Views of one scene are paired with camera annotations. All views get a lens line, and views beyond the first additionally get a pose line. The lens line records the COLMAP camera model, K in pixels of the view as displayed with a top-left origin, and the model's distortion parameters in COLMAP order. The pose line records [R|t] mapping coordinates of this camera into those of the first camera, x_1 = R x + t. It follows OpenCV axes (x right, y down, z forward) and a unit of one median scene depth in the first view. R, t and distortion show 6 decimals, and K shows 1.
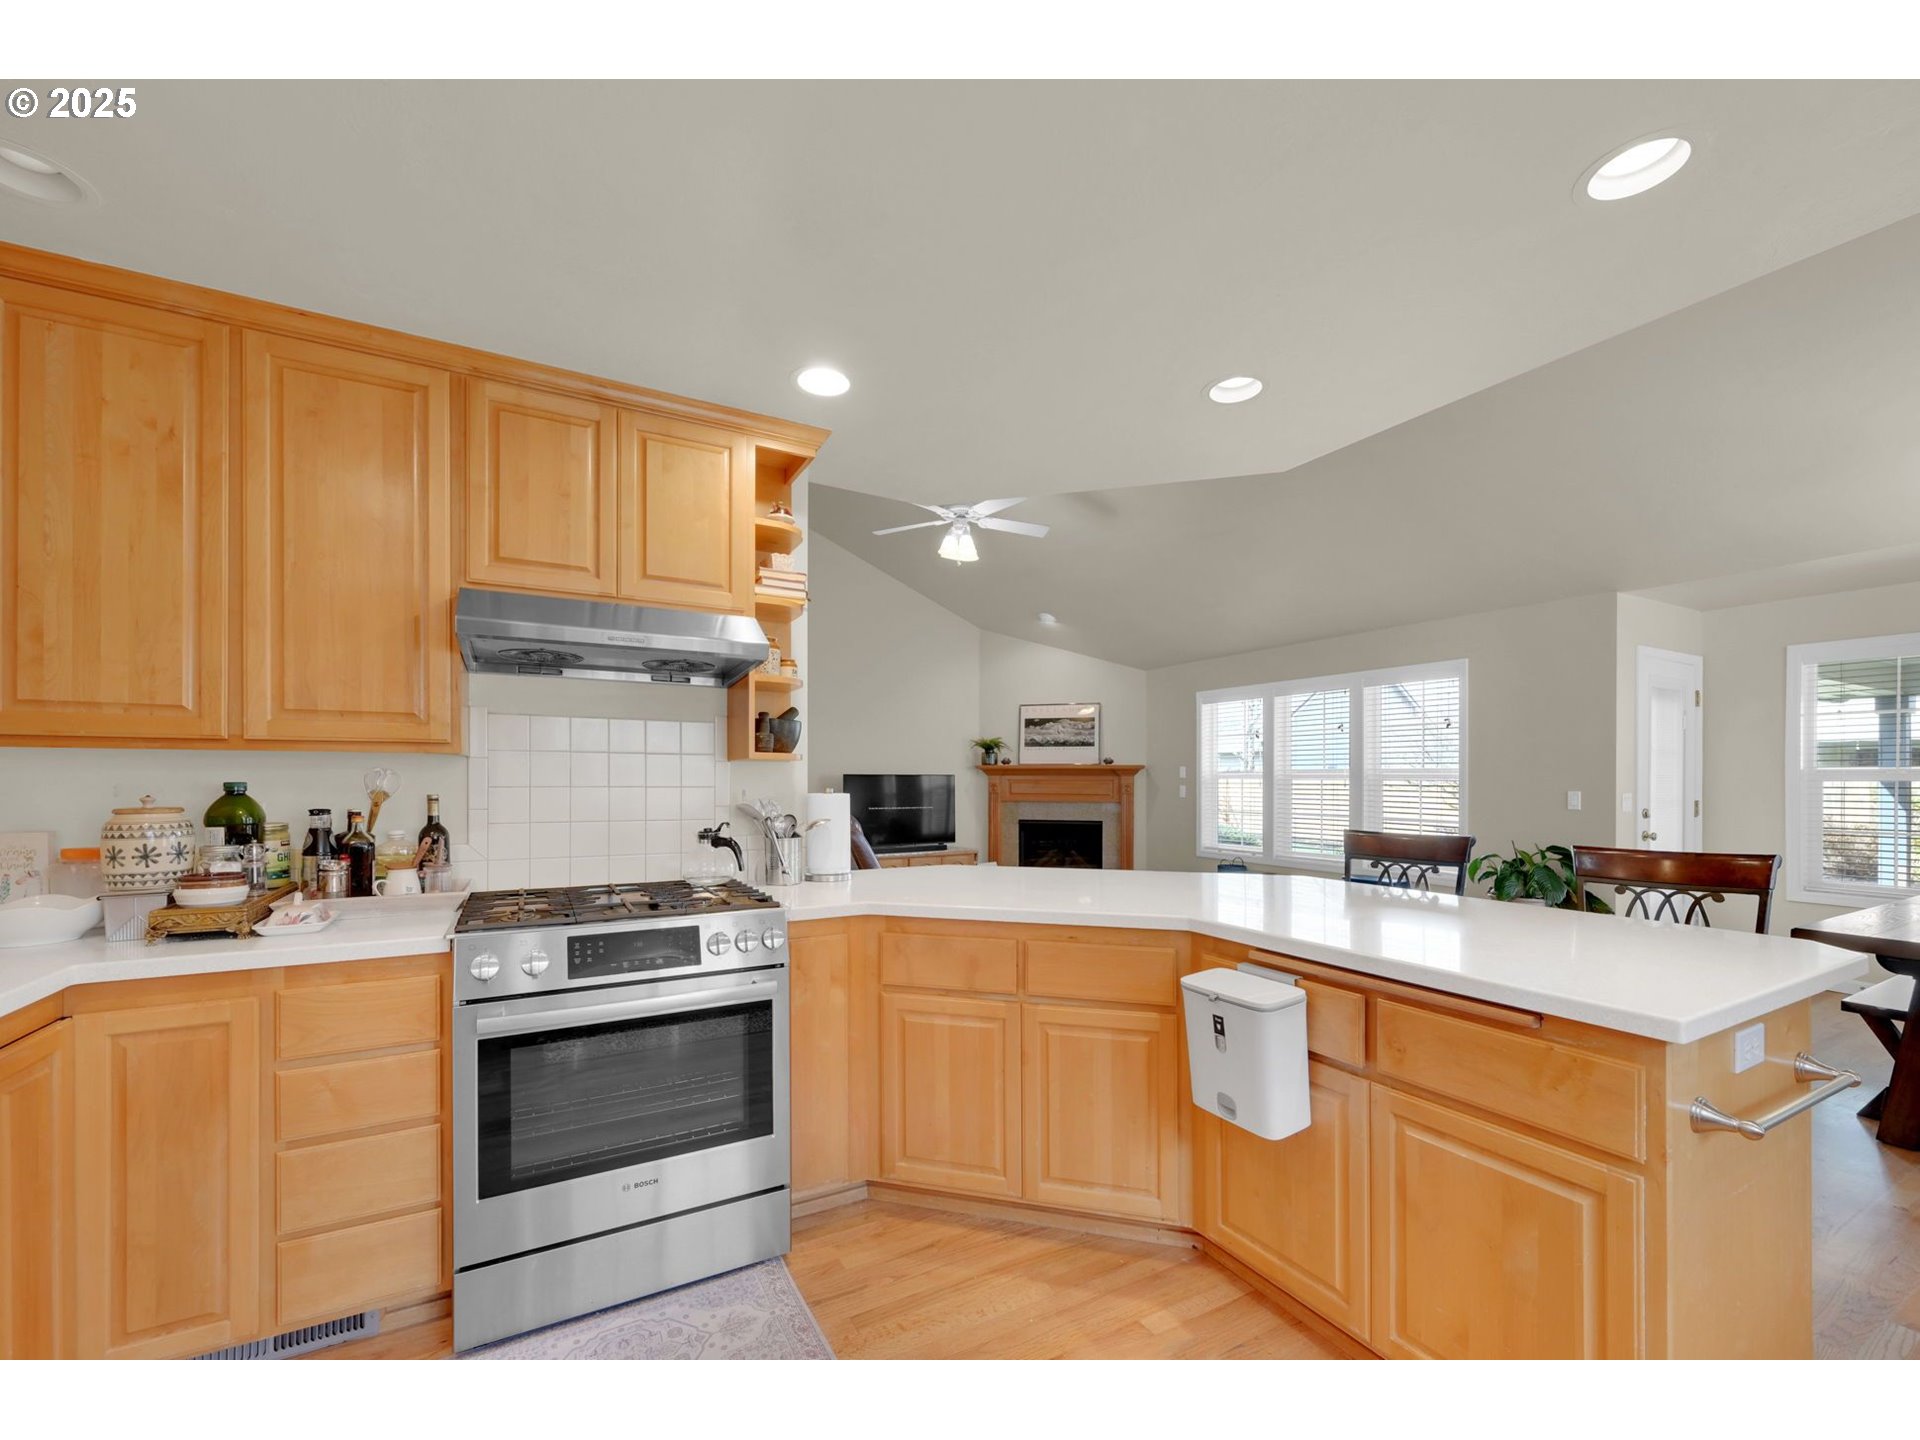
lens RADIAL K [[781.3, 0, 959.4], [0, 781.3, 775.2], [0, 0, 1]] dist [-0.003929, -0.000087]
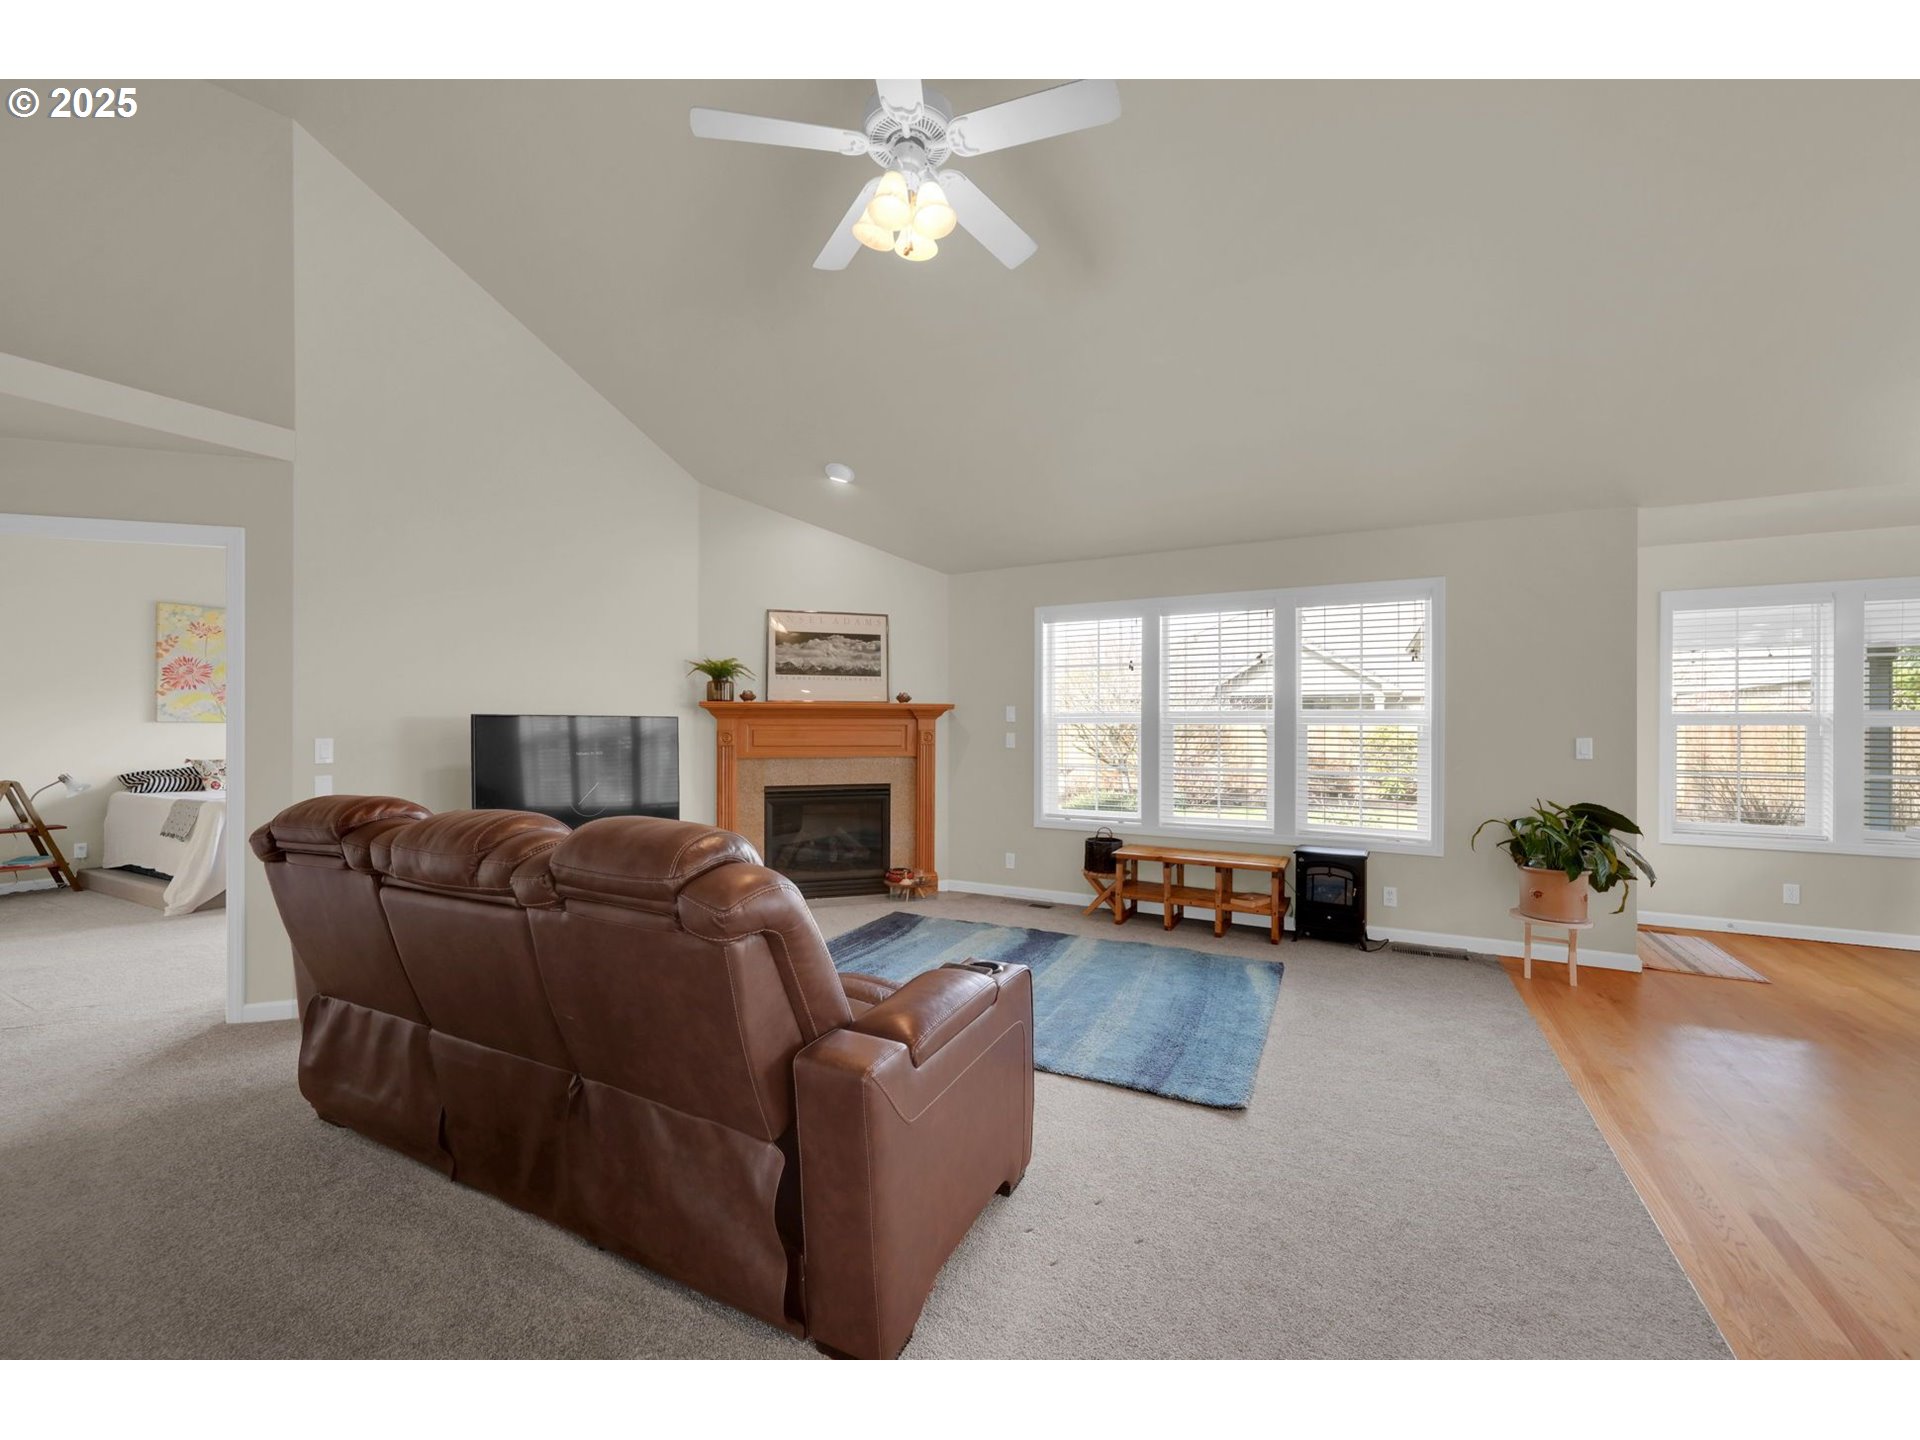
lens RADIAL K [[757.5, 0, 963.1], [0, 757.5, 722.6], [0, 0, 1]] dist [0.000678, -0.000445]
pose [[0.834632, -0.000911, 0.550807, -0.233613], [-0.001790, 0.999989, 0.004367, 0.001769], [-0.550805, -0.004631, 0.834621, 0.671872]]
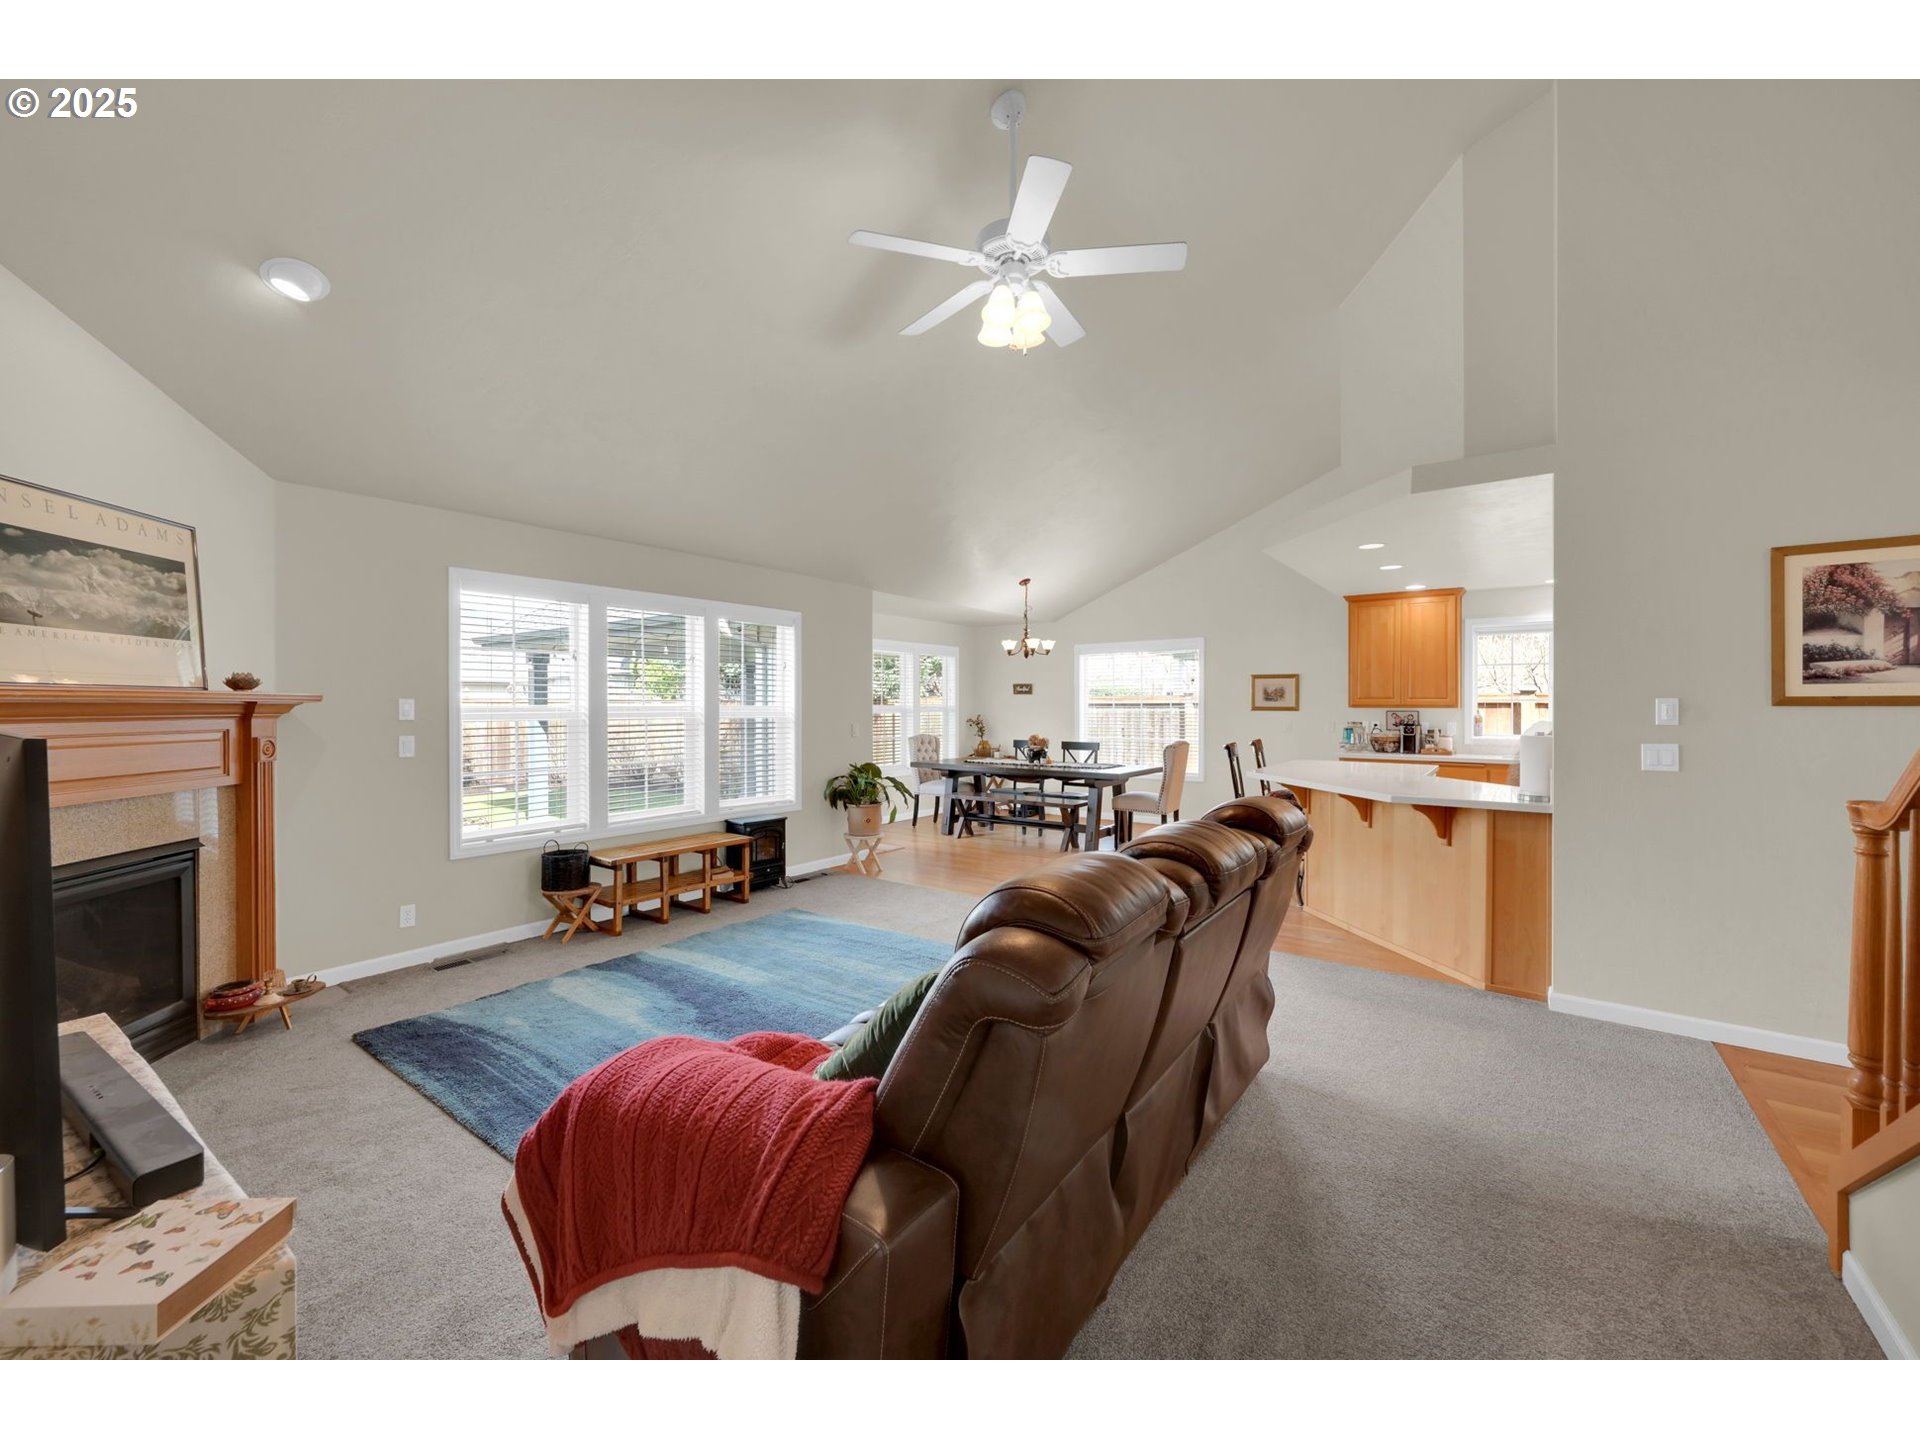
lens RADIAL K [[757.5, 0, 964.1], [0, 757.5, 703.5], [0, 0, 1]] dist [0.000678, -0.000445]
pose [[-0.421908, -0.001542, 0.906637, -0.530762], [-0.006098, 0.999981, -0.001137, -0.014859], [-0.906618, -0.006009, -0.421909, 1.384913]]
